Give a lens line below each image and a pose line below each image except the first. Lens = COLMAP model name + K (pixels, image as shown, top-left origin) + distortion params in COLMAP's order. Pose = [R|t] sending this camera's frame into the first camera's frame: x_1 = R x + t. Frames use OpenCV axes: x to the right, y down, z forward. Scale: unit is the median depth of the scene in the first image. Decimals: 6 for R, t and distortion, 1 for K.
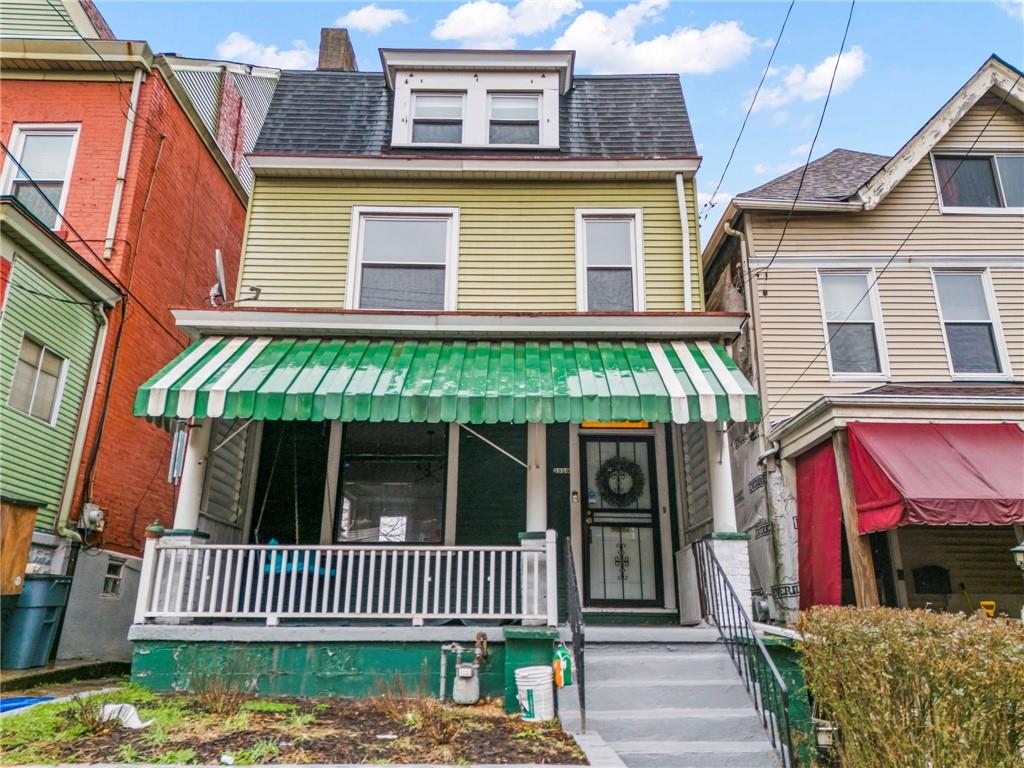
lens RADIAL K [[782.1, 0, 513.8], [0, 782.1, 363.6], [0, 0, 1]] dist [0.061125, -0.002895]
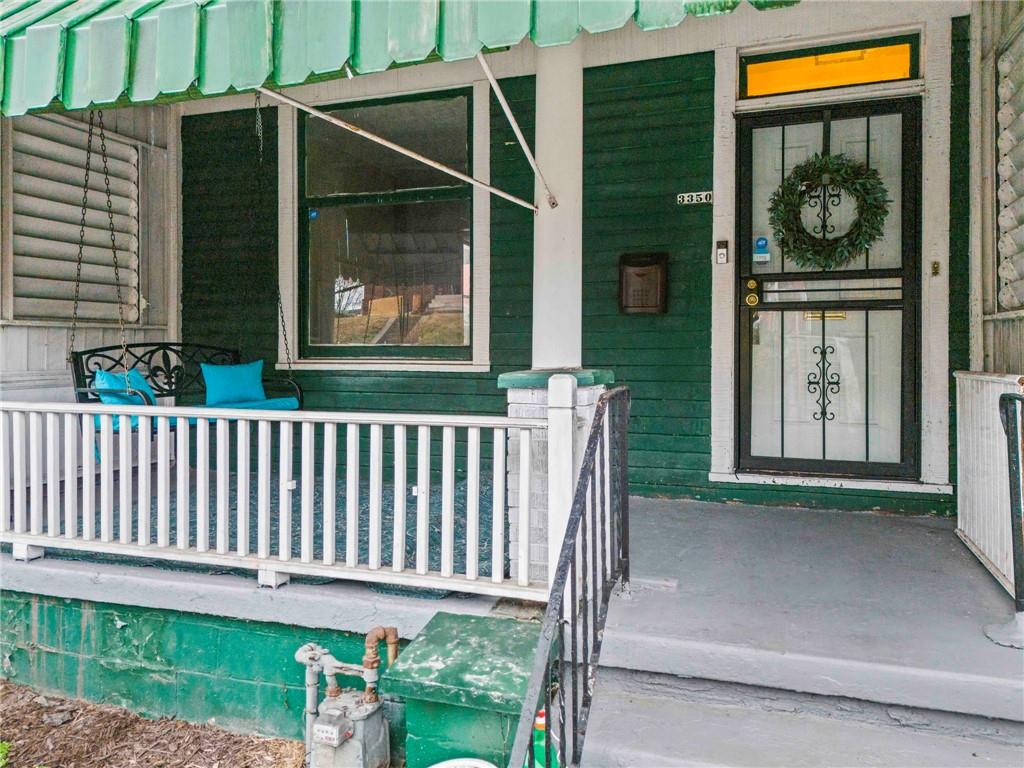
lens RADIAL K [[782.1, 0, 513.8], [0, 782.1, 363.6], [0, 0, 1]] dist [0.061125, -0.002895]
pose [[0.944196, -0.004032, -0.329359, 0.116706], [0.116191, 0.939723, 0.321589, 0.066648], [0.308209, -0.341912, 0.887752, 0.521193]]
